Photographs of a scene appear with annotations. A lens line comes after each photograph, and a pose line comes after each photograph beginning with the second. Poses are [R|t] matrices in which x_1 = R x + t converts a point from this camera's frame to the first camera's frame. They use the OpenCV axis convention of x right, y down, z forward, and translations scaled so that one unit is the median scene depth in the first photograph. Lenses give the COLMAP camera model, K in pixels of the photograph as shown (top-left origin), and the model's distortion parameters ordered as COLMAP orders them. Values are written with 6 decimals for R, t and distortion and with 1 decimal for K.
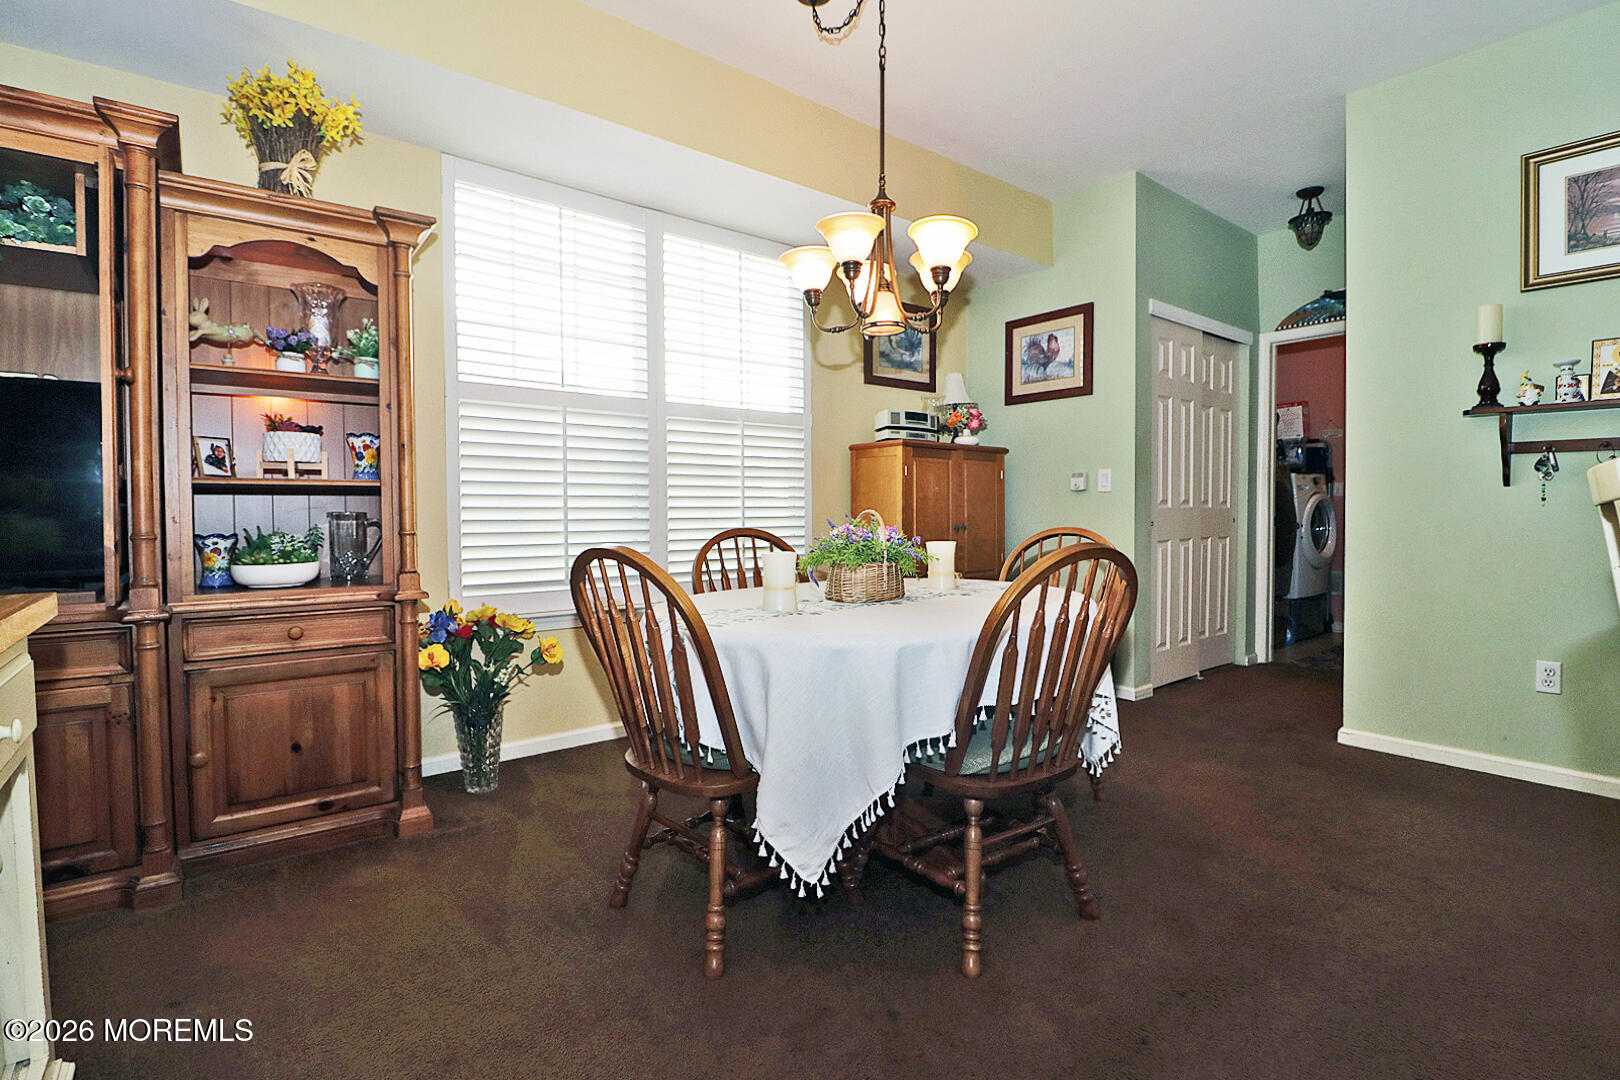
lens RADIAL K [[758.2, 0, 810.8], [0, 758.2, 528.2], [0, 0, 1]] dist [-0.000306, -0.014506]
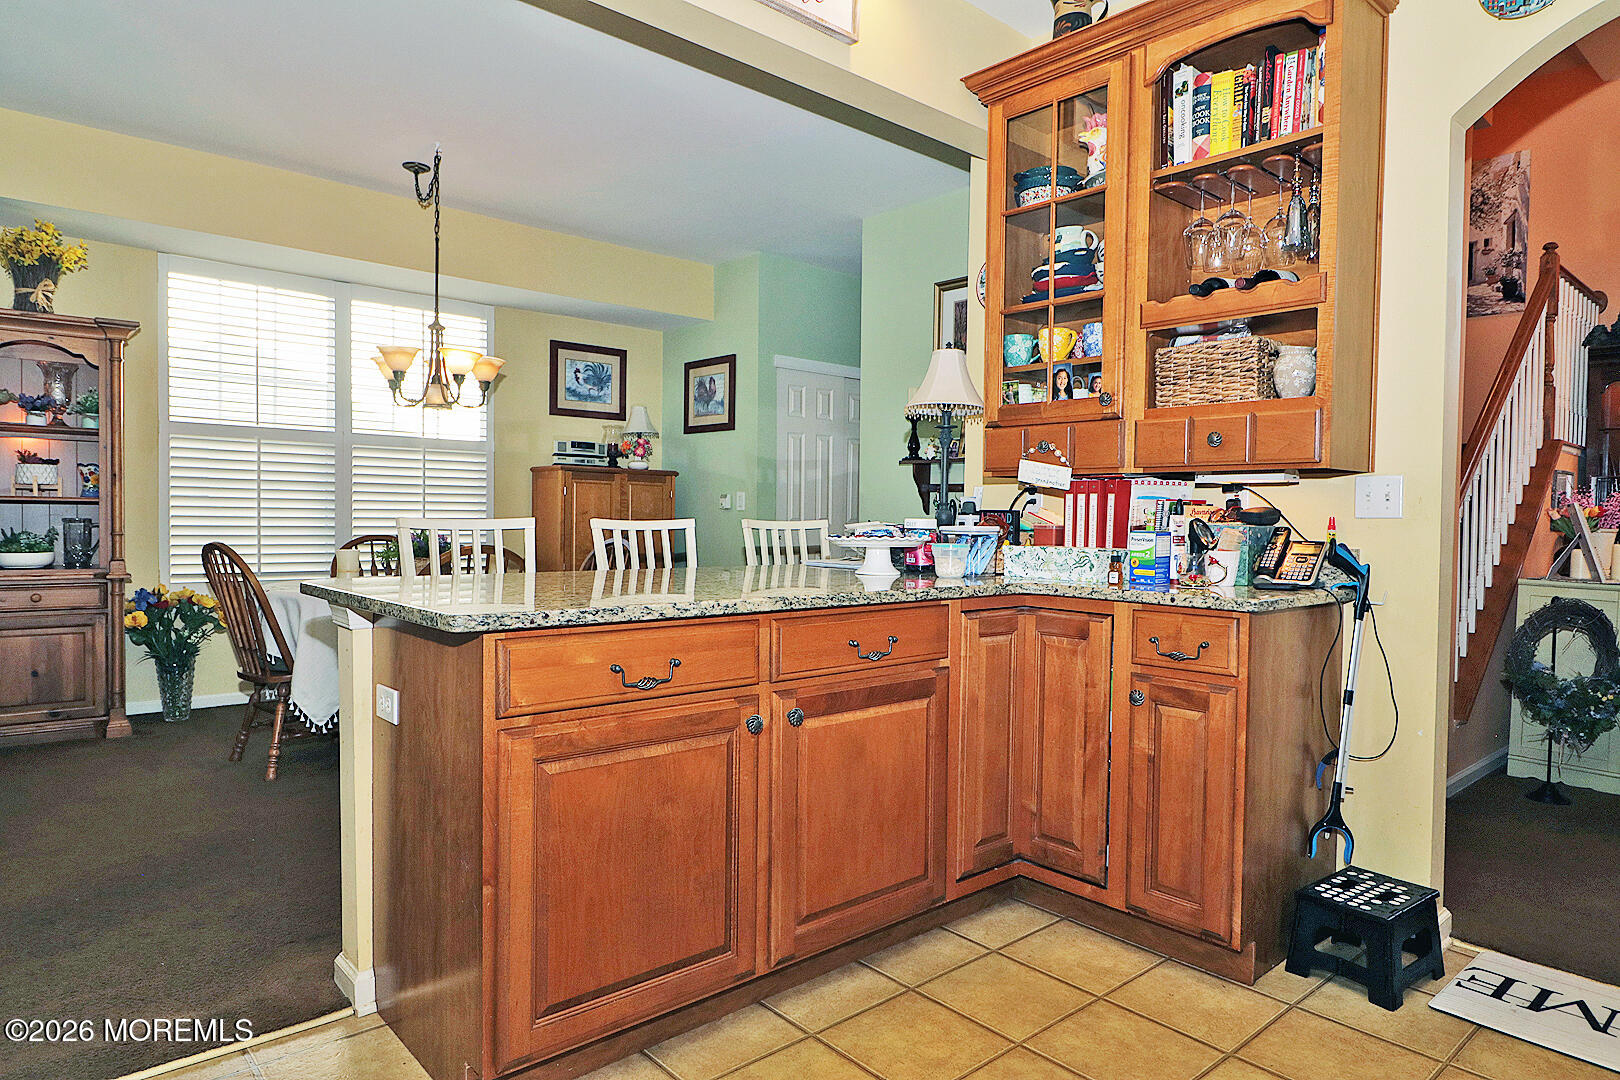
lens RADIAL K [[977.1, 0, 810.0], [0, 977.1, 540.0], [0, 0, 1]] dist [0.000215, -0.004511]
pose [[0.998128, 0.018055, 0.058435, 0.666600], [-0.018086, 0.999836, 0.000005, -0.005554], [-0.058425, -0.001061, 0.998291, -0.926736]]
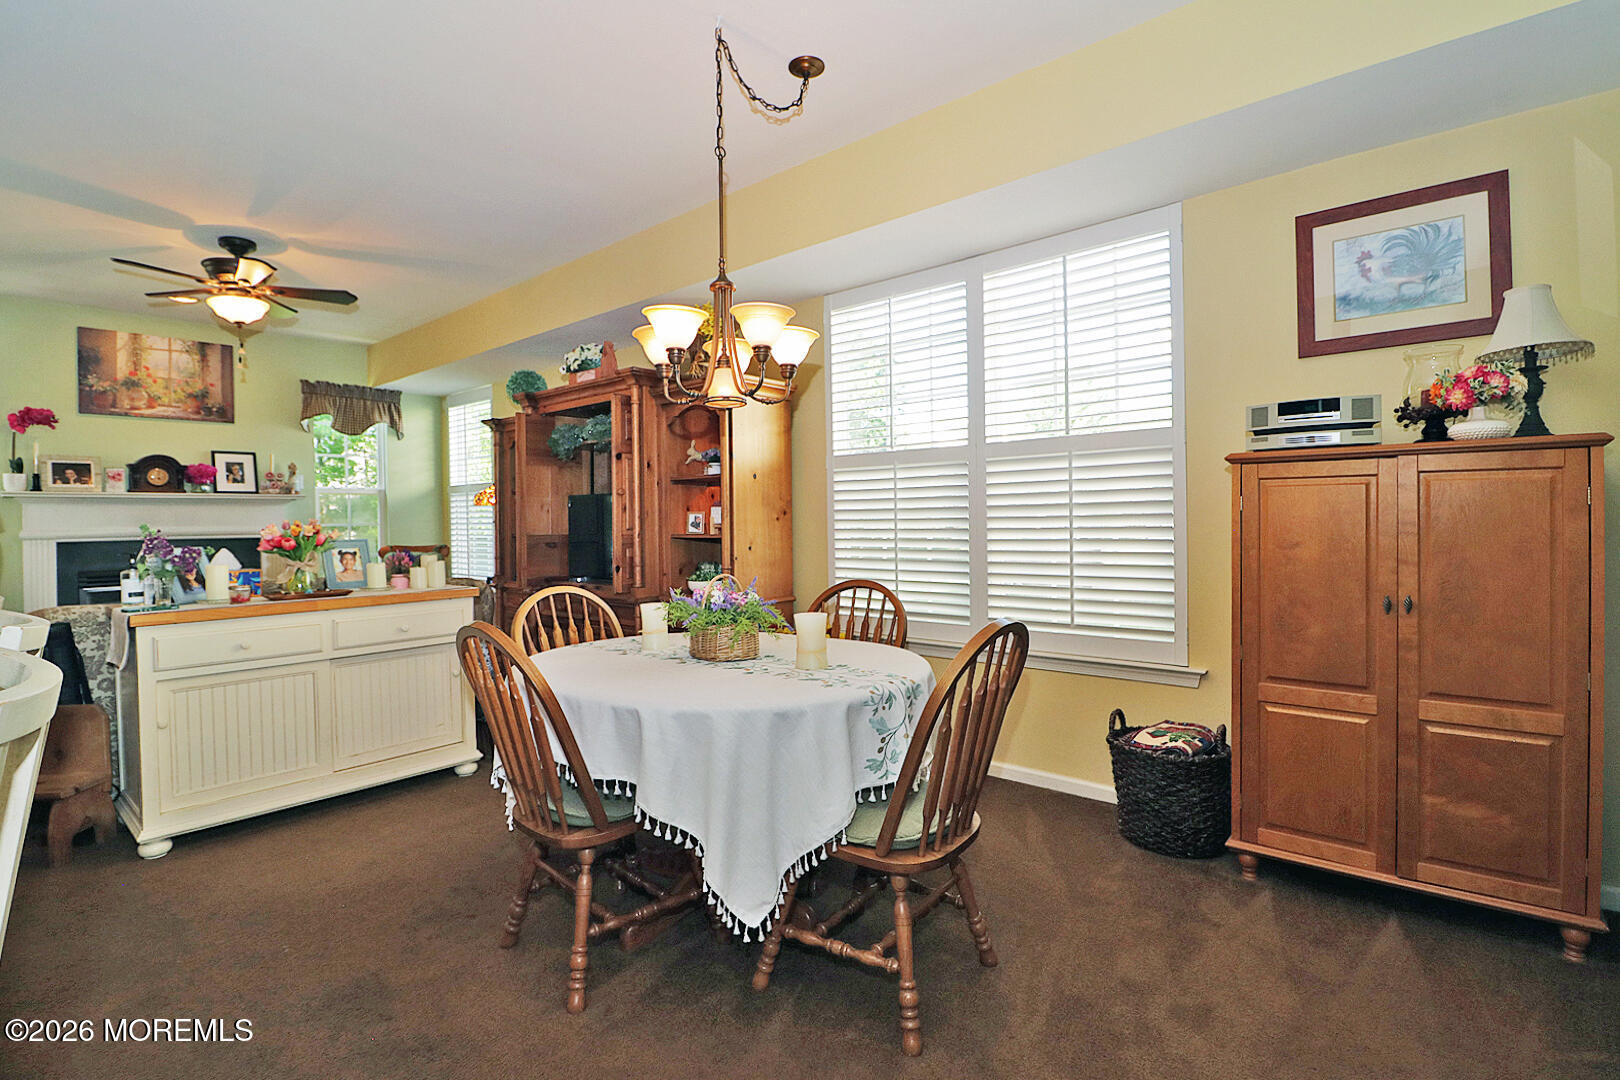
lens RADIAL K [[758.2, 0, 810.8], [0, 758.2, 528.2], [0, 0, 1]] dist [-0.000306, -0.014506]
pose [[0.194000, 0.006111, -0.980983, 1.031937], [-0.012126, 0.999919, 0.003831, -0.083056], [0.980927, 0.011152, 0.194058, 0.831206]]
